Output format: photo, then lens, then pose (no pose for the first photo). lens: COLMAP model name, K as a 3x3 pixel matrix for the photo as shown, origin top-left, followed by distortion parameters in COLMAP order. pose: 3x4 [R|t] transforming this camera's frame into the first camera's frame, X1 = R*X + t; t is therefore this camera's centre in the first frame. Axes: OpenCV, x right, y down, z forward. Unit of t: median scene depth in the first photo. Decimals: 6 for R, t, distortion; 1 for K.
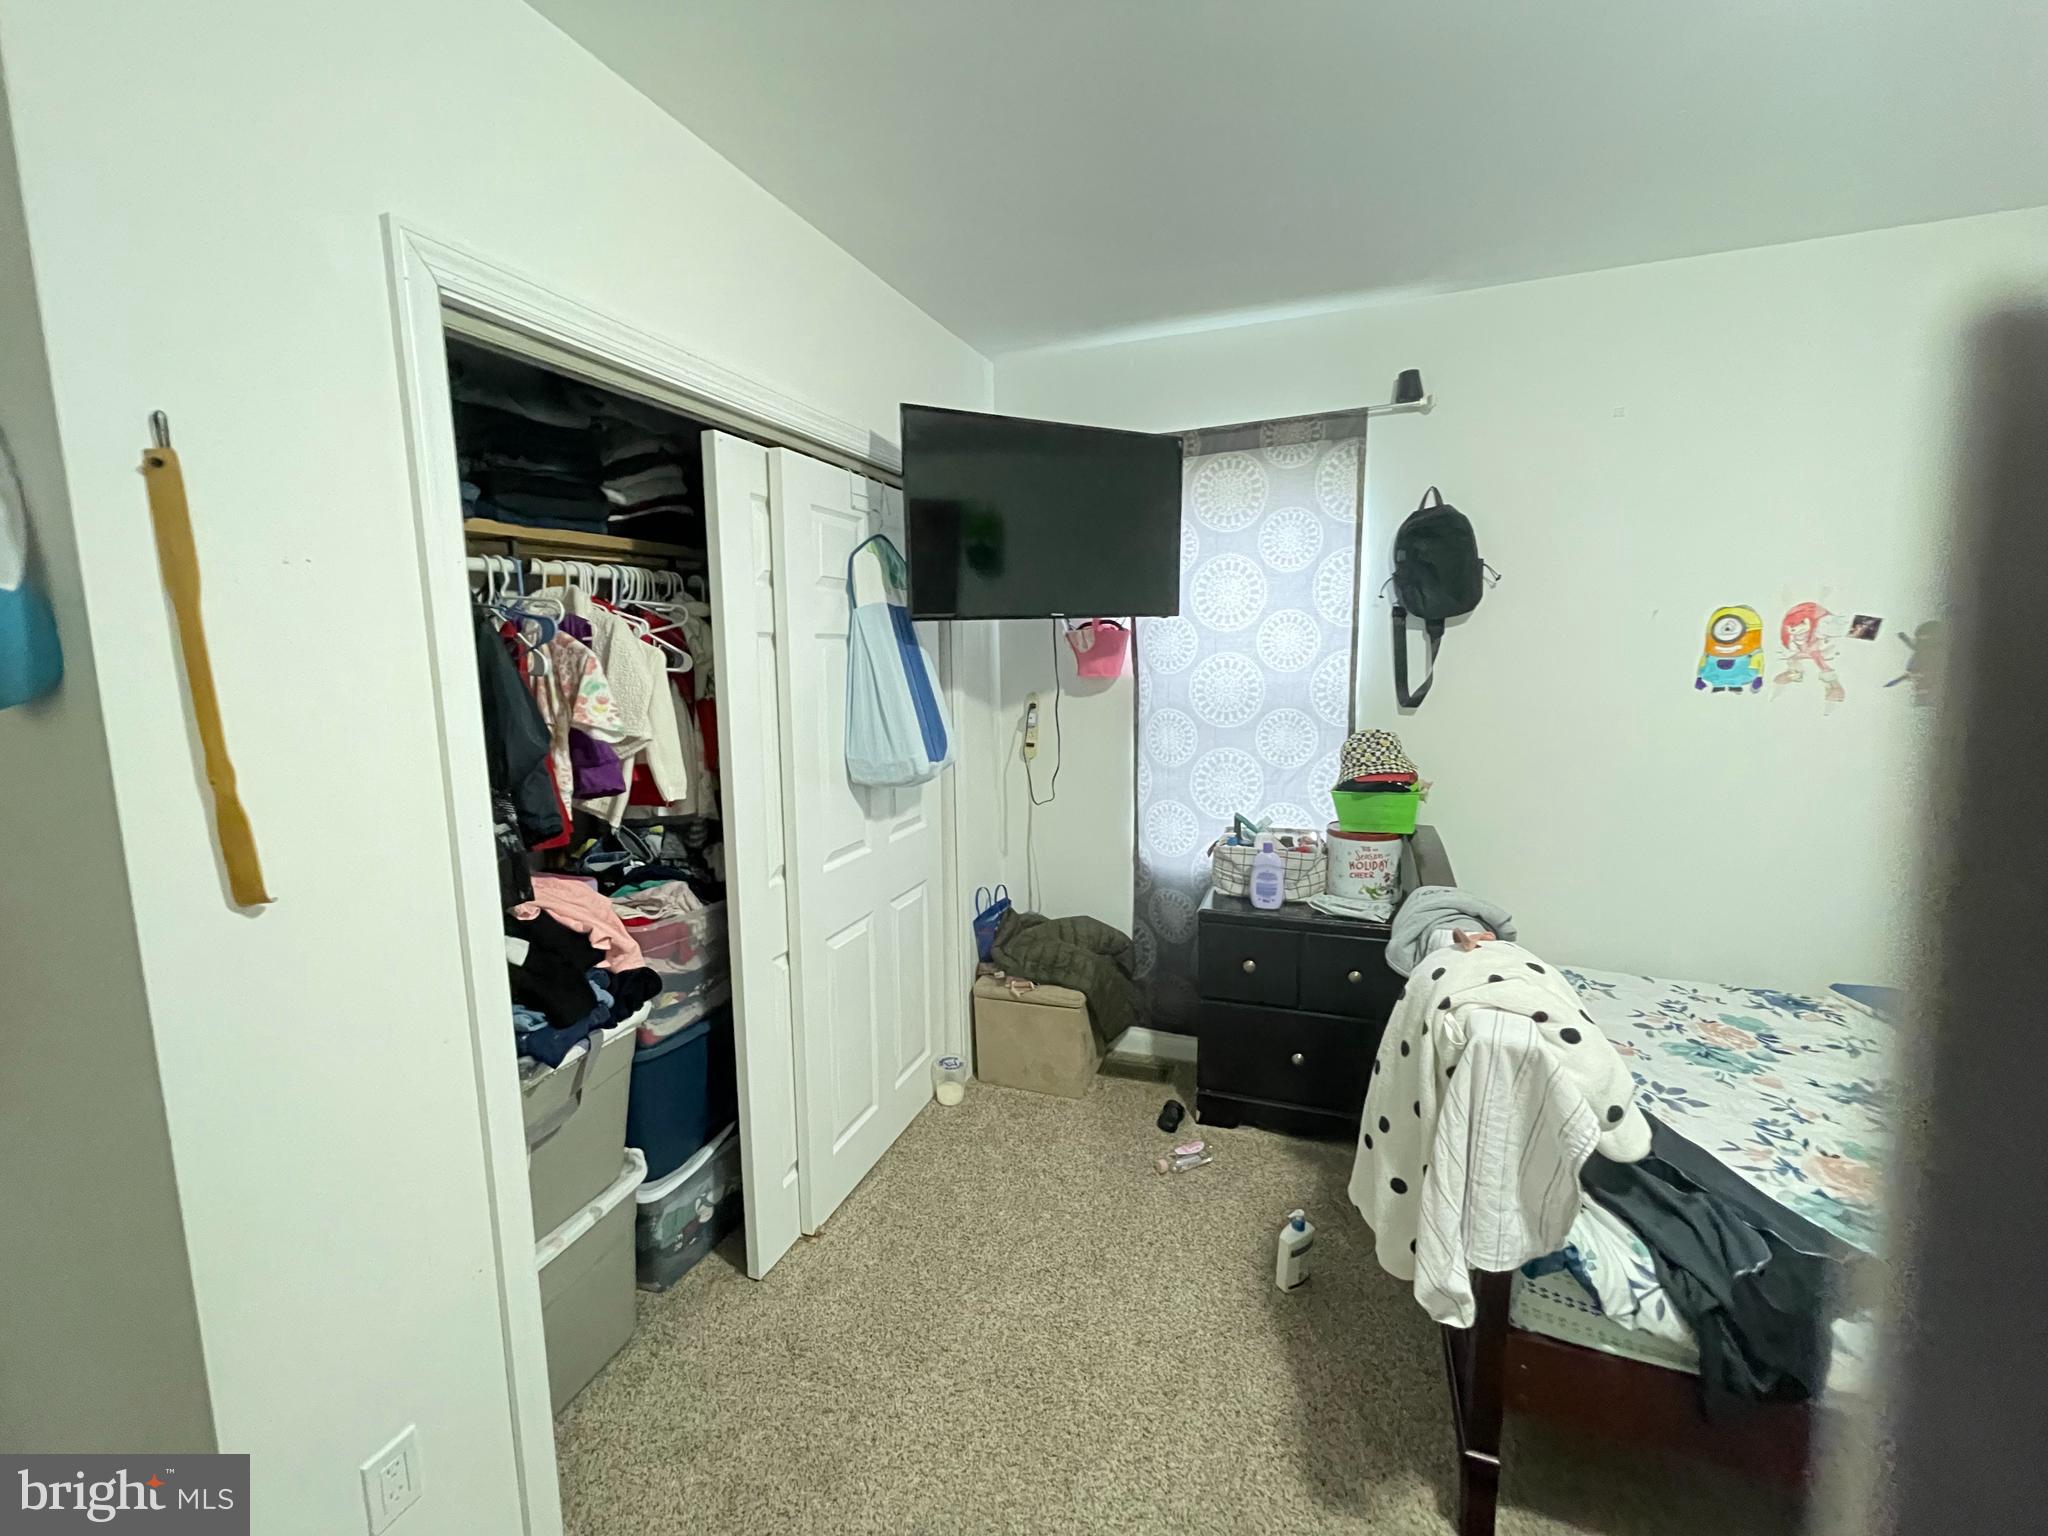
lens RADIAL K [[830.1, 0, 1024.6], [0, 830.1, 761.2], [0, 0, 1]] dist [-0.002888, -0.000235]
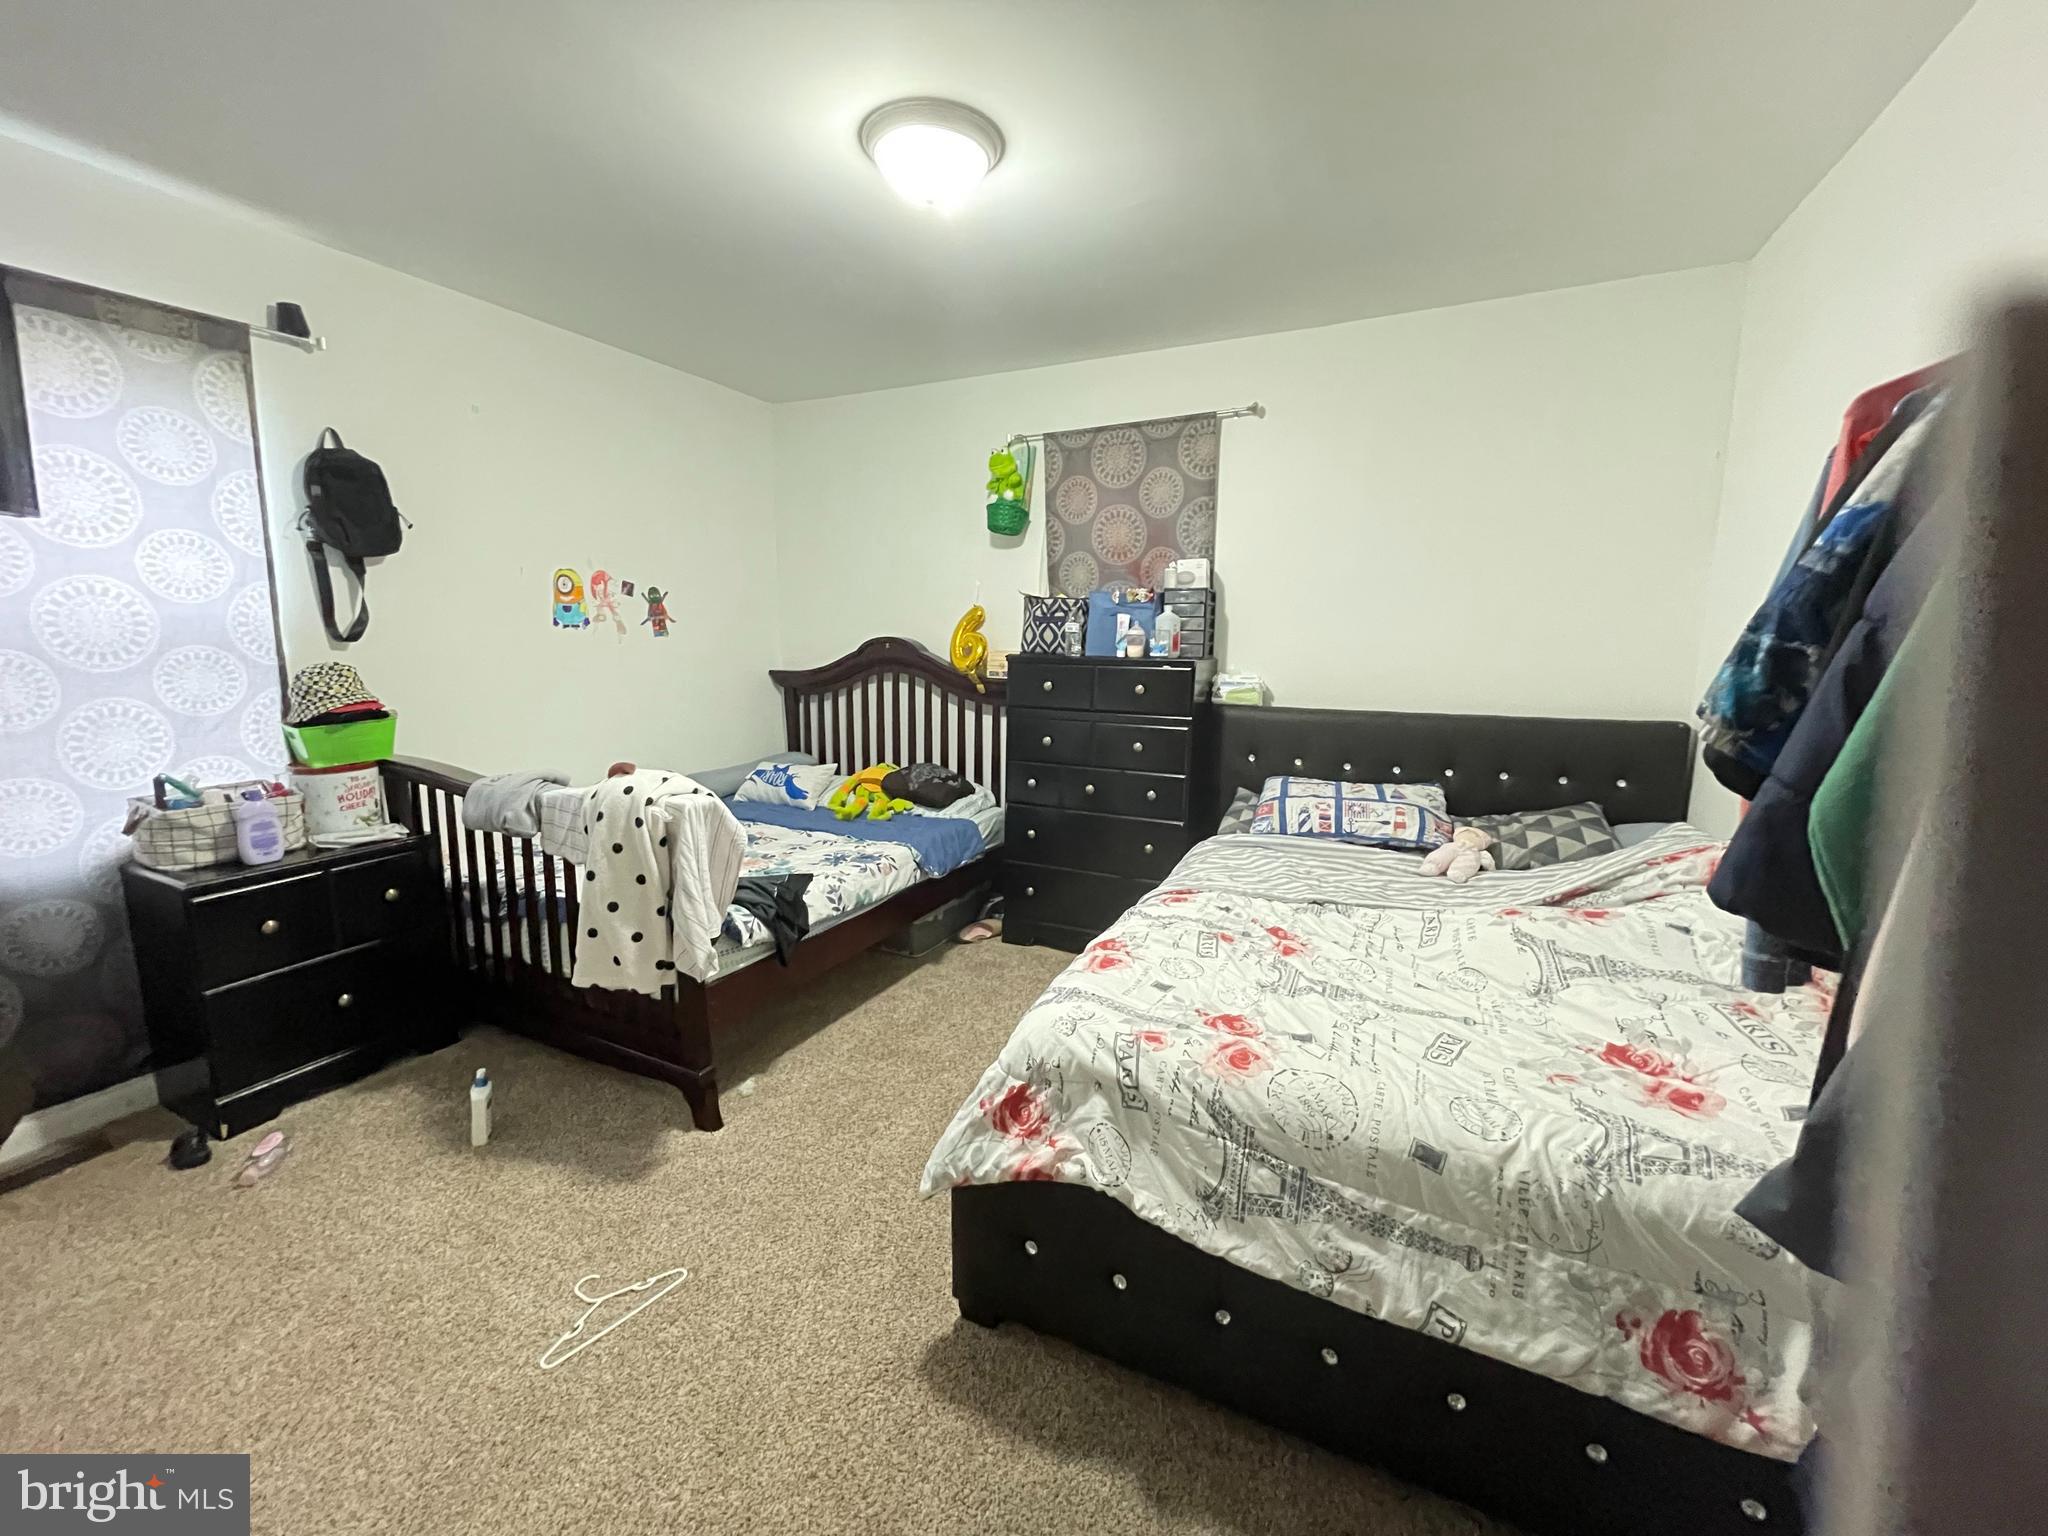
lens RADIAL K [[830.1, 0, 1025.3], [0, 830.1, 769.3], [0, 0, 1]] dist [-0.002888, -0.000235]
pose [[0.086410, -0.144918, 0.985663, -0.504944], [0.128575, 0.982712, 0.133213, 0.062582], [-0.987928, 0.115221, 0.103549, 0.074875]]
